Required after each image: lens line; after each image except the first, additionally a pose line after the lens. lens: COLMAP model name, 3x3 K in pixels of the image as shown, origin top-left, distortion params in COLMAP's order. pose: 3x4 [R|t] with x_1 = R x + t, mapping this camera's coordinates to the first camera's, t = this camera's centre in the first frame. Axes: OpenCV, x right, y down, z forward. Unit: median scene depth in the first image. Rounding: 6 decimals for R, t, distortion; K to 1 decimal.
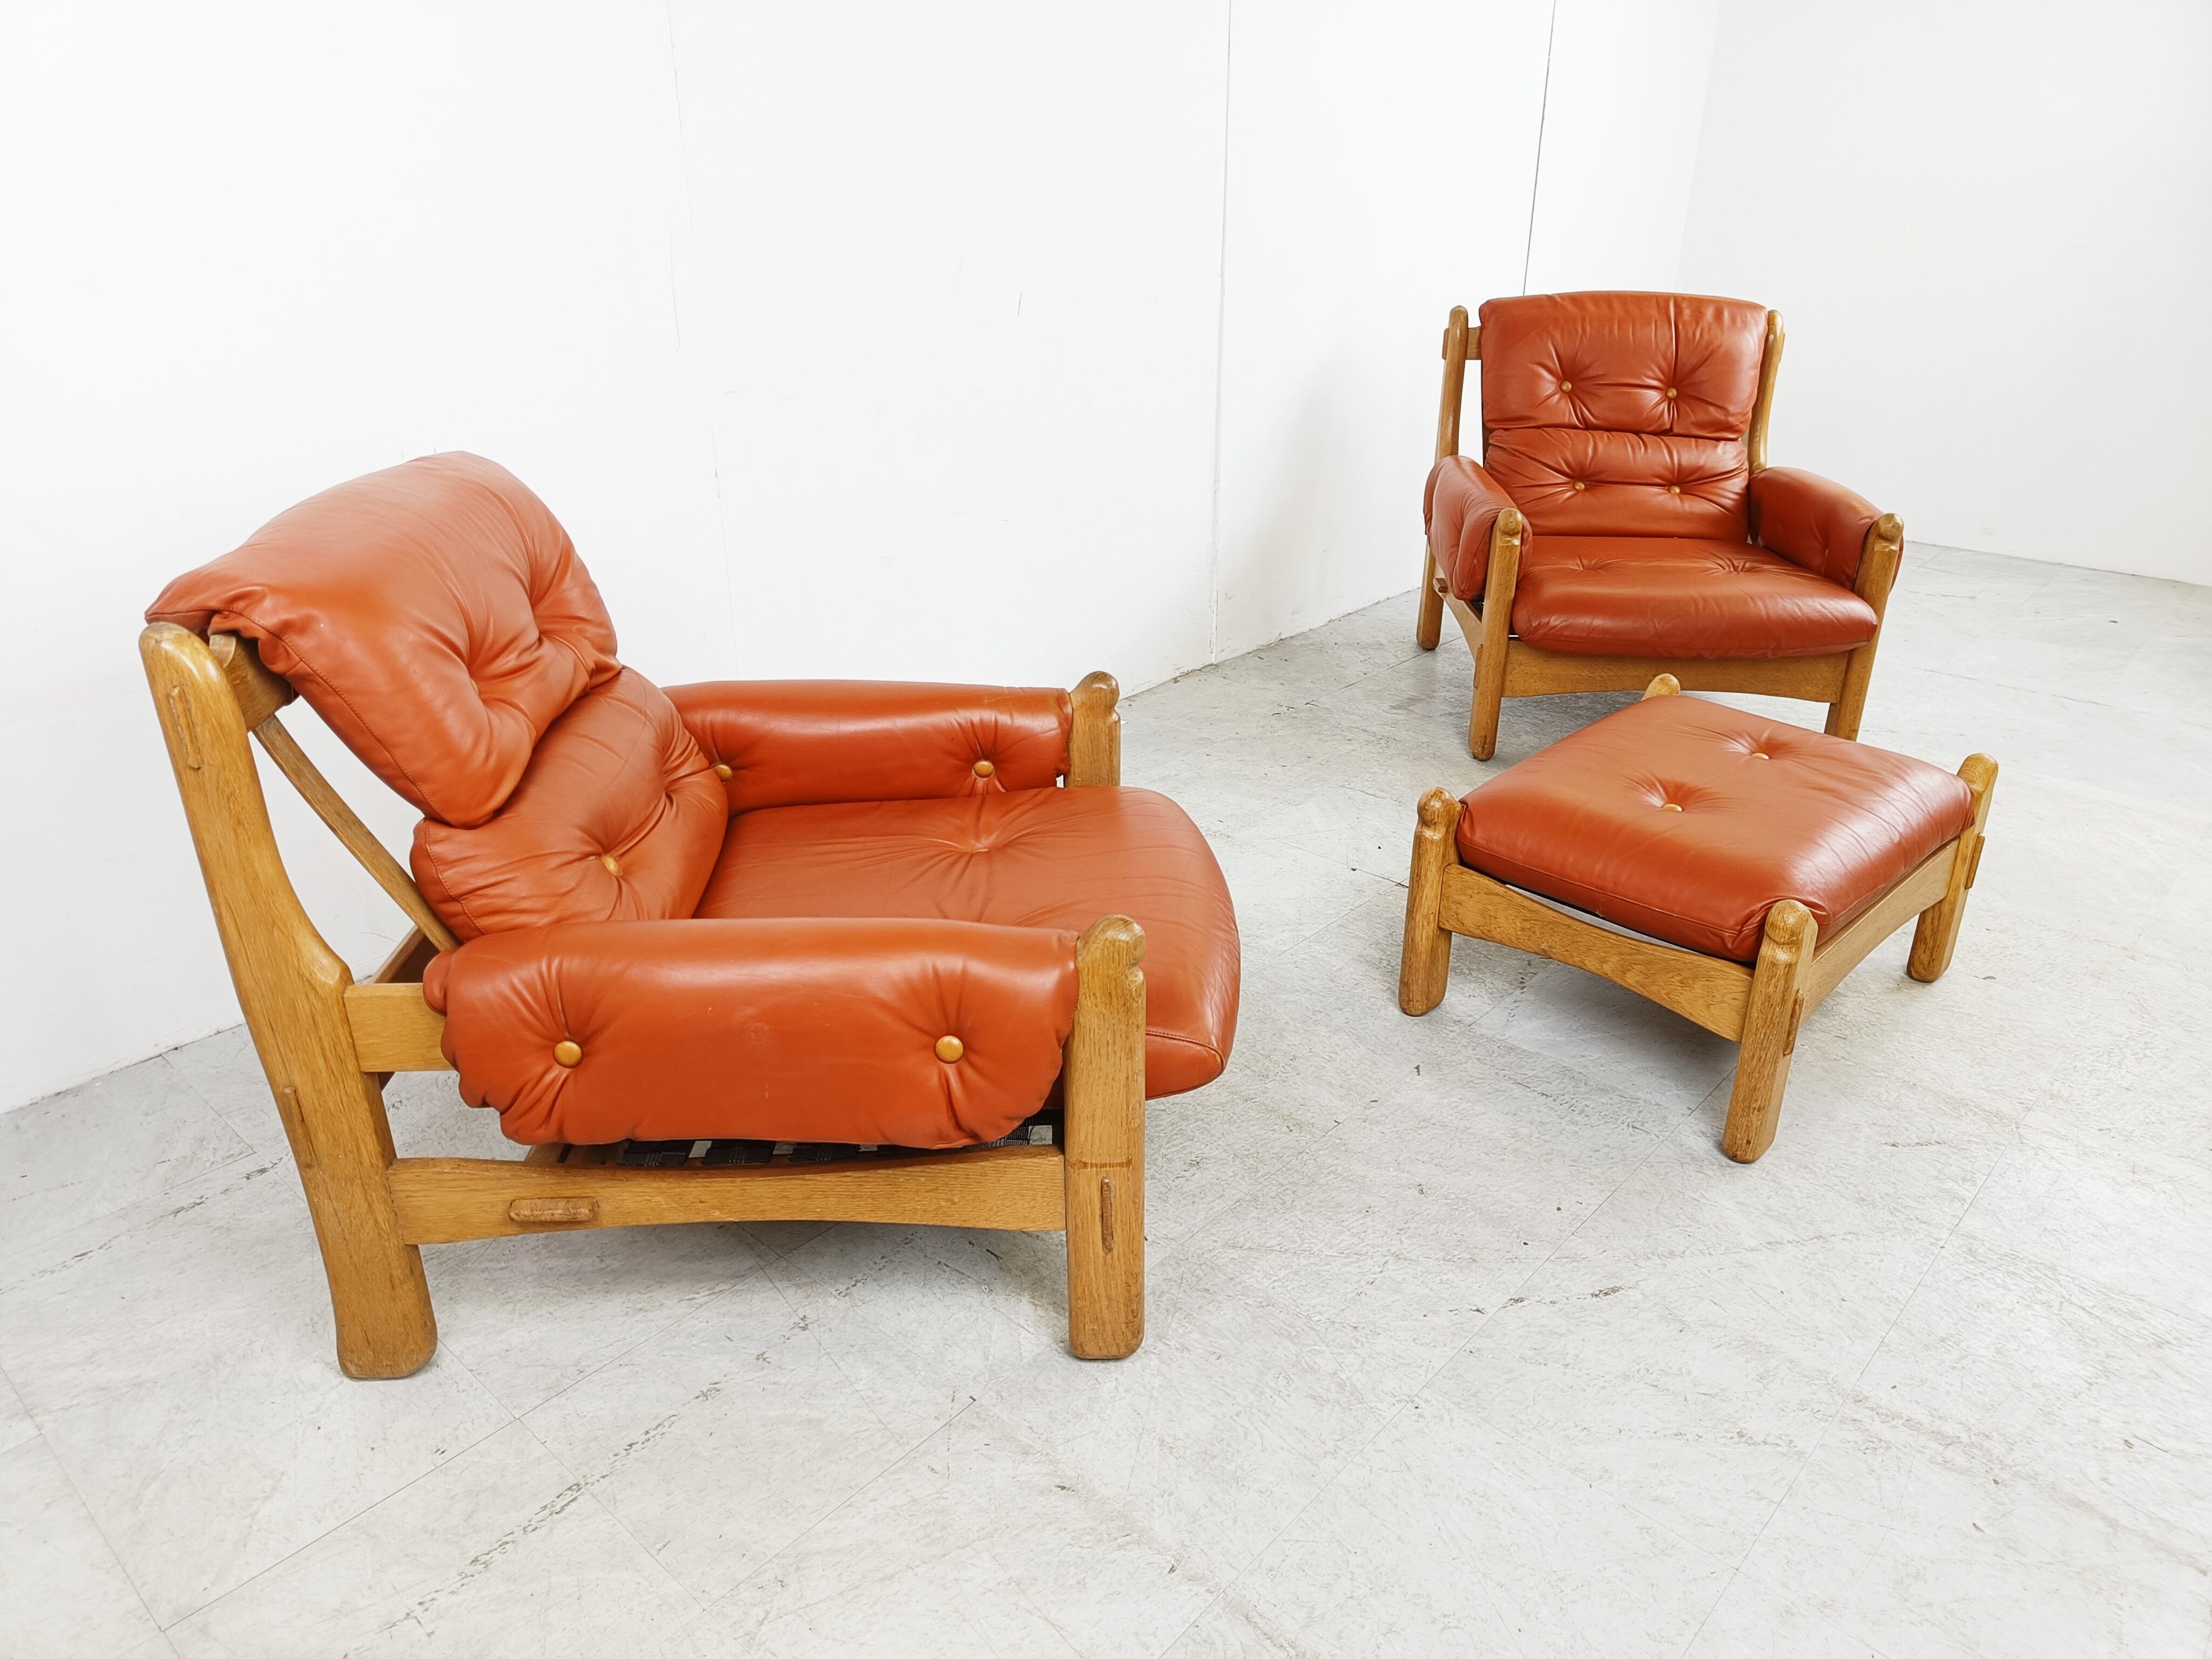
lens RADIAL K [[1521.8, 0, 1097.6], [0, 1521.8, 823.7], [0, 0, 1]] dist [0.015875, -0.009647]
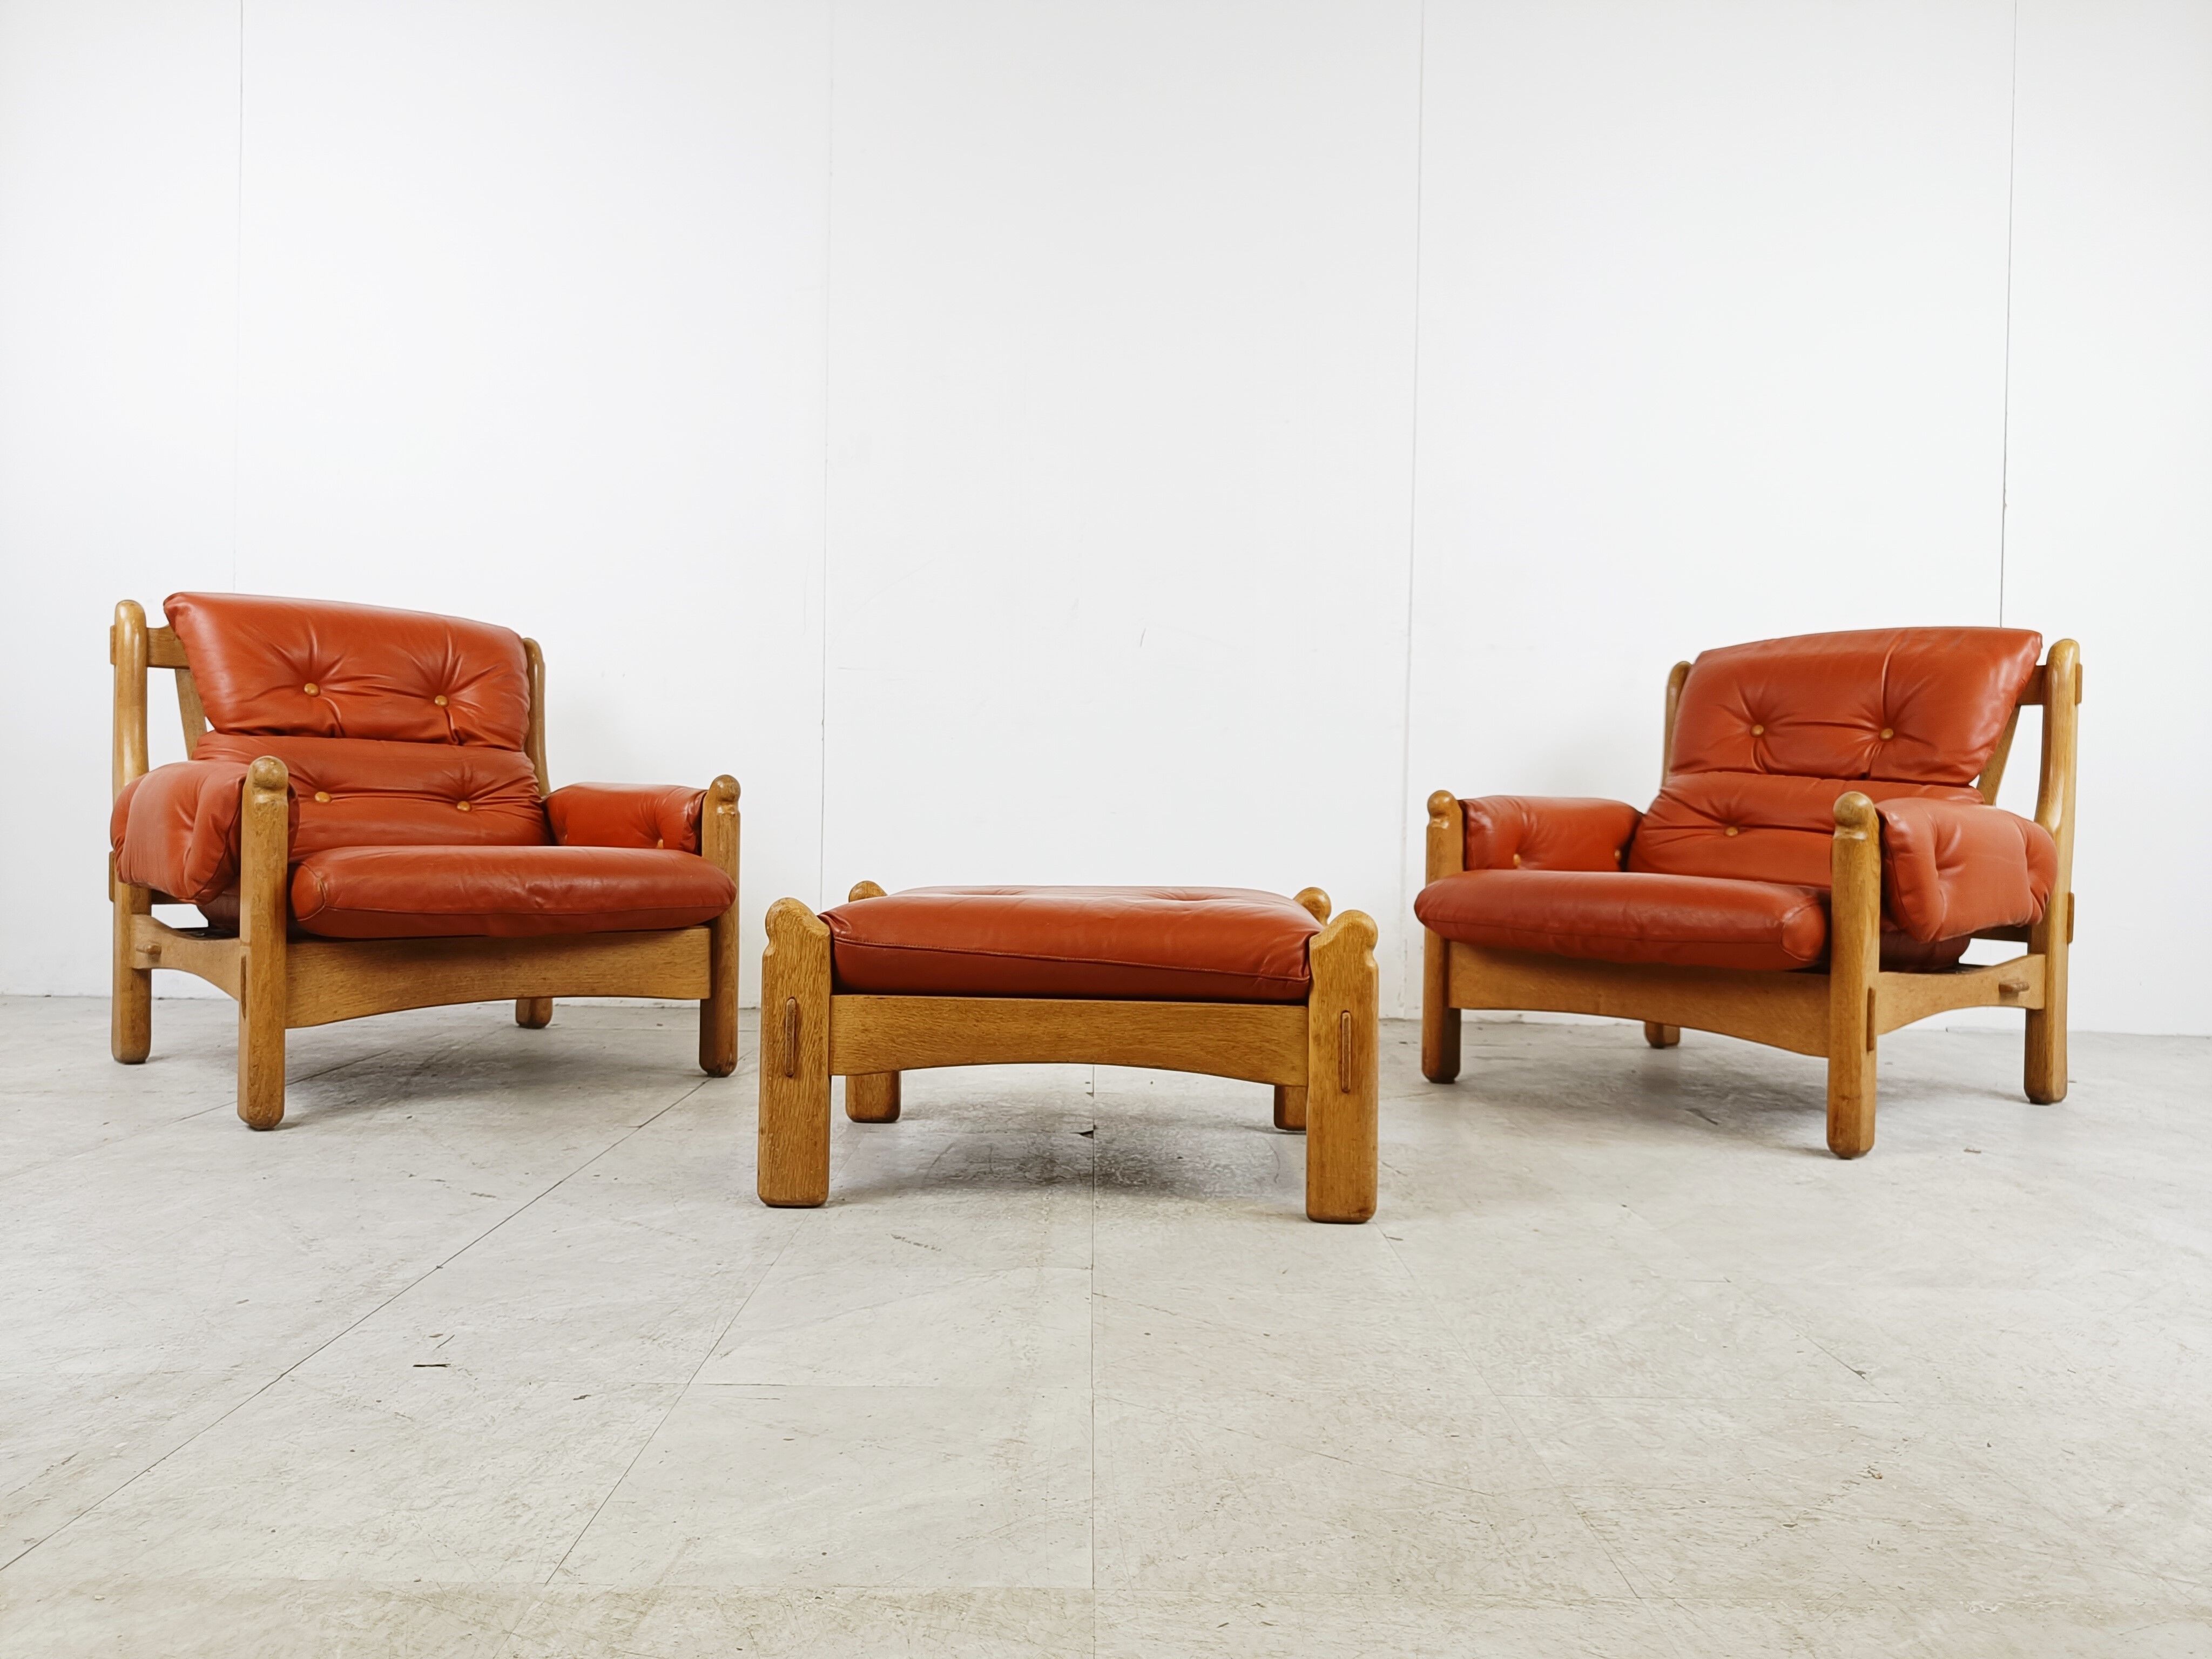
lens RADIAL K [[1537.3, 0, 1106.0], [0, 1537.3, 829.5], [0, 0, 1]] dist [0.024898, -0.031636]
pose [[0.683976, 0.023456, -0.729127, 1.160378], [-0.321956, 0.906584, -0.272854, 0.191635], [0.654615, 0.421372, 0.627634, 0.423029]]
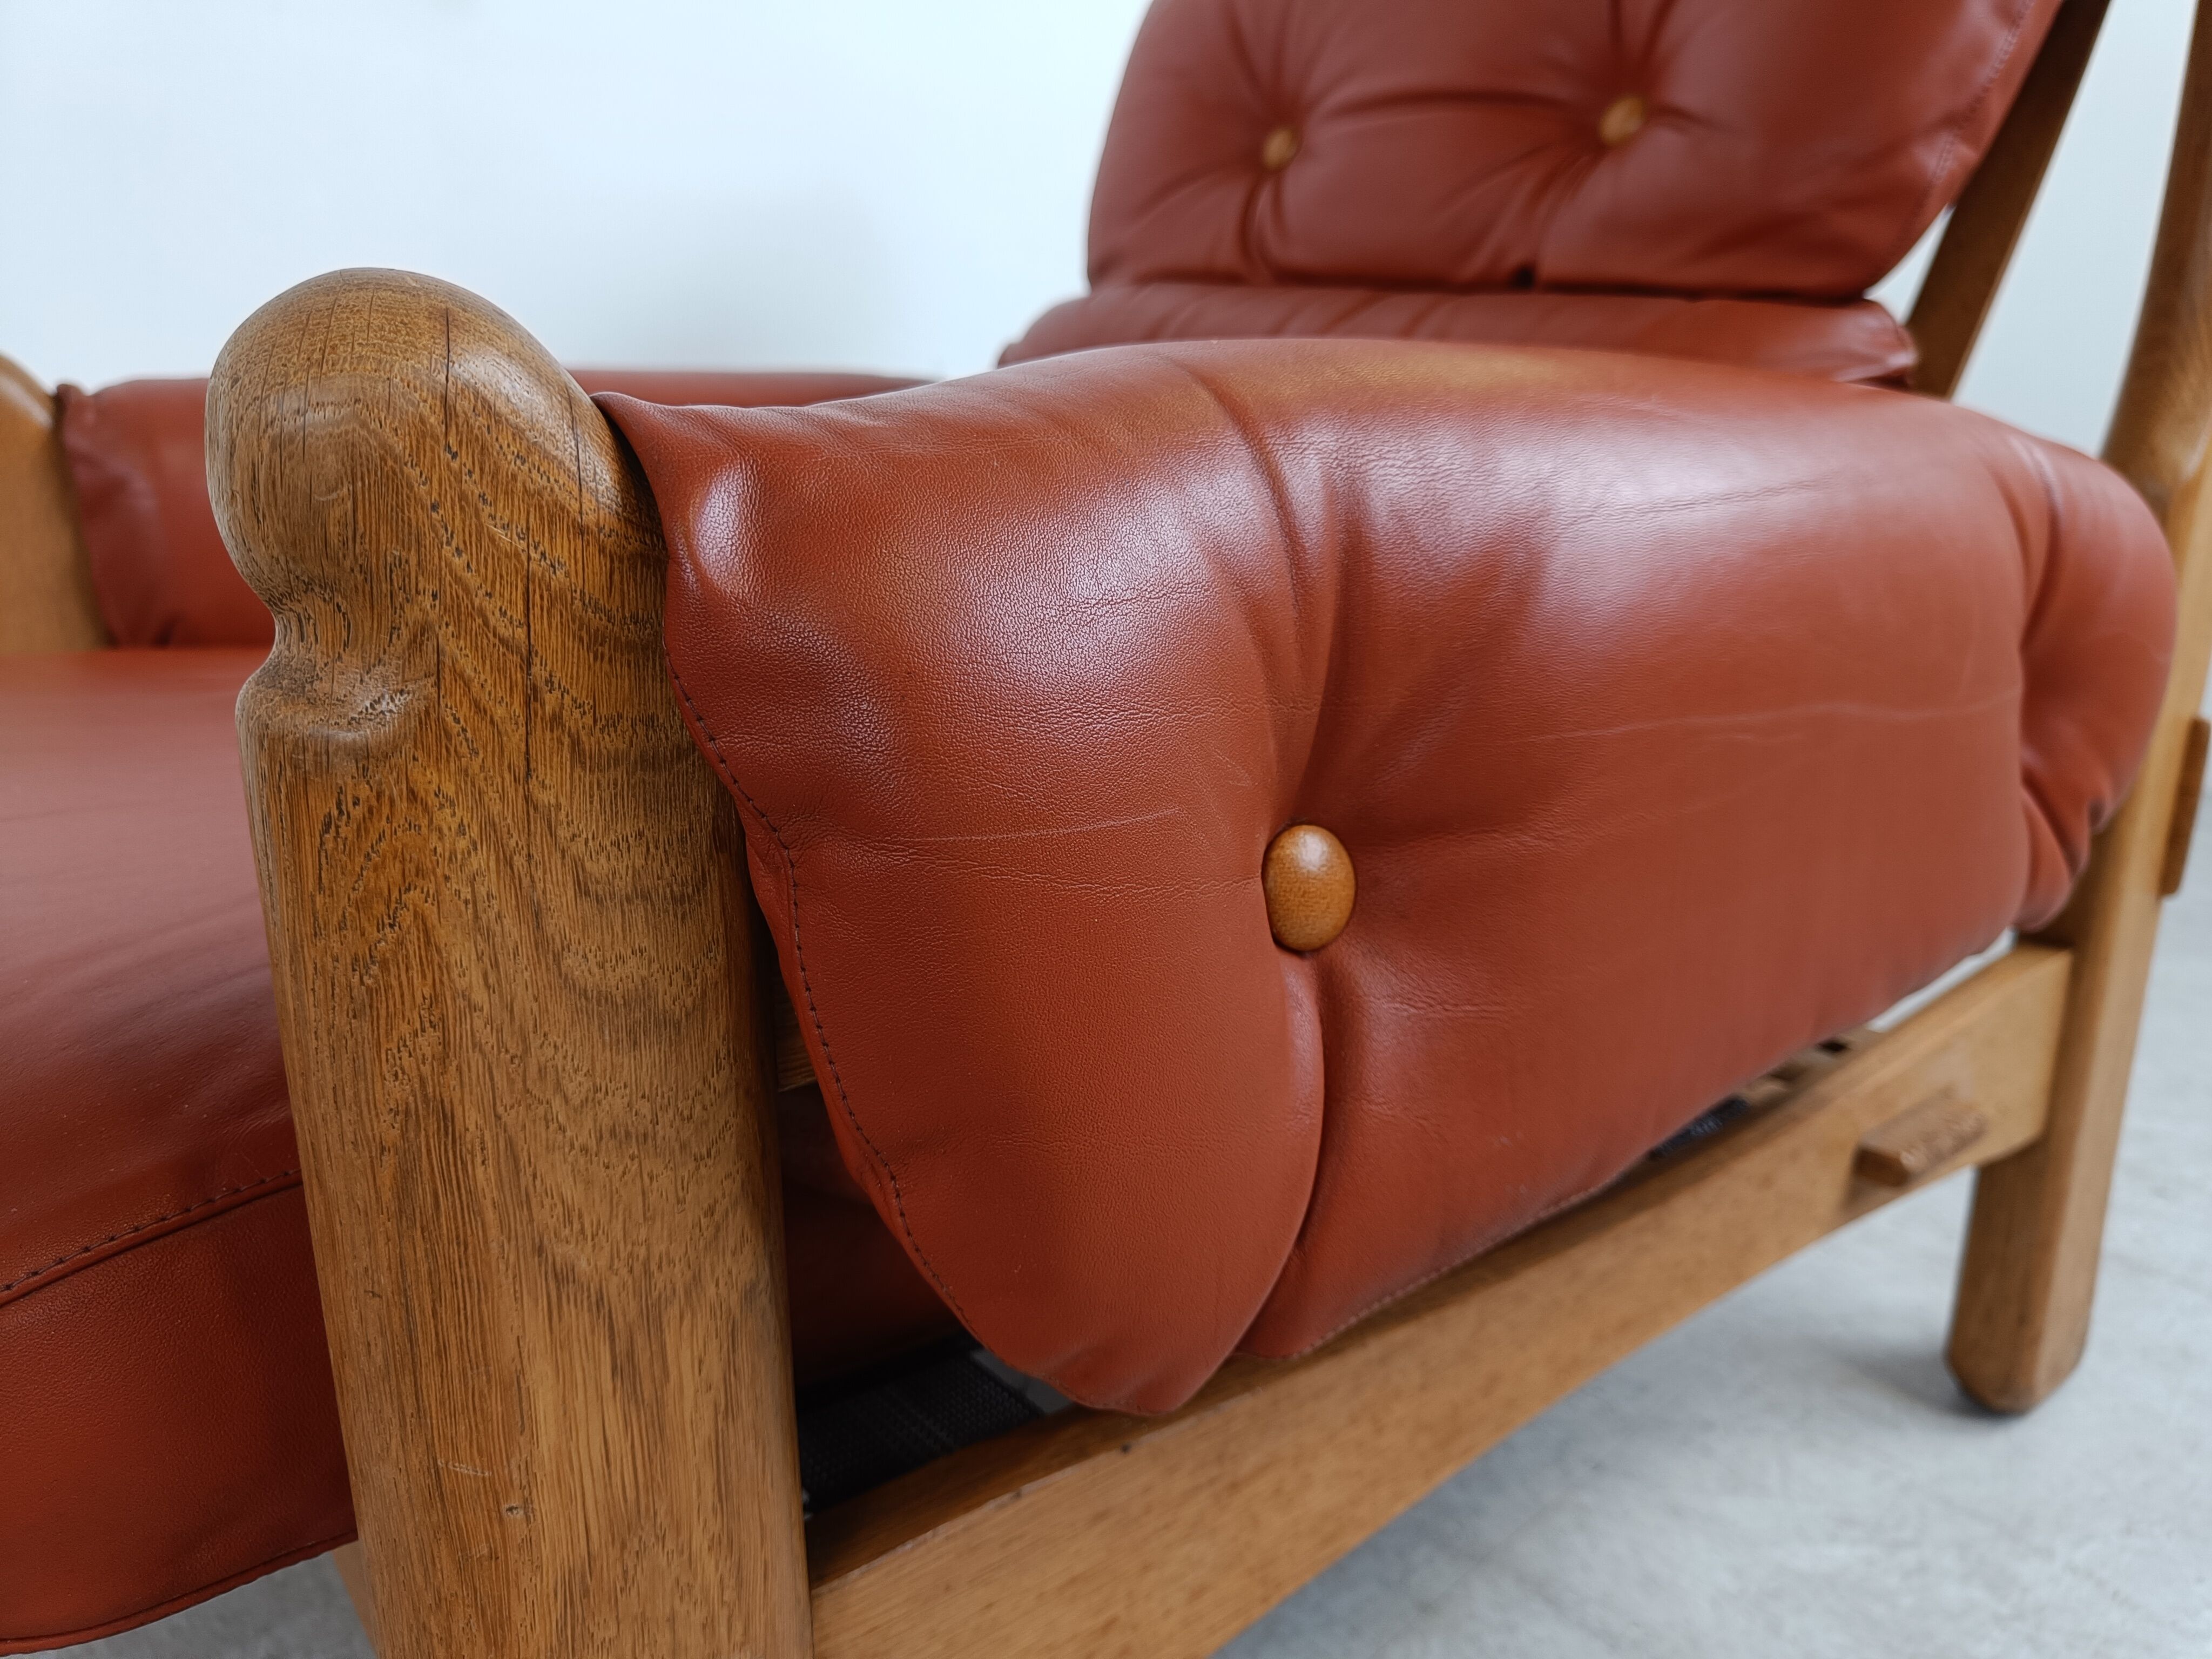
lens RADIAL K [[1555.5, 0, 1125.1], [0, 1555.5, 846.9], [0, 0, 1]] dist [0.001702, 0.001266]
pose [[0.679233, 0.203827, -0.705051, 0.858514], [-0.312127, 0.949681, -0.026149, -0.261988], [0.664244, 0.237827, 0.708674, 1.385475]]
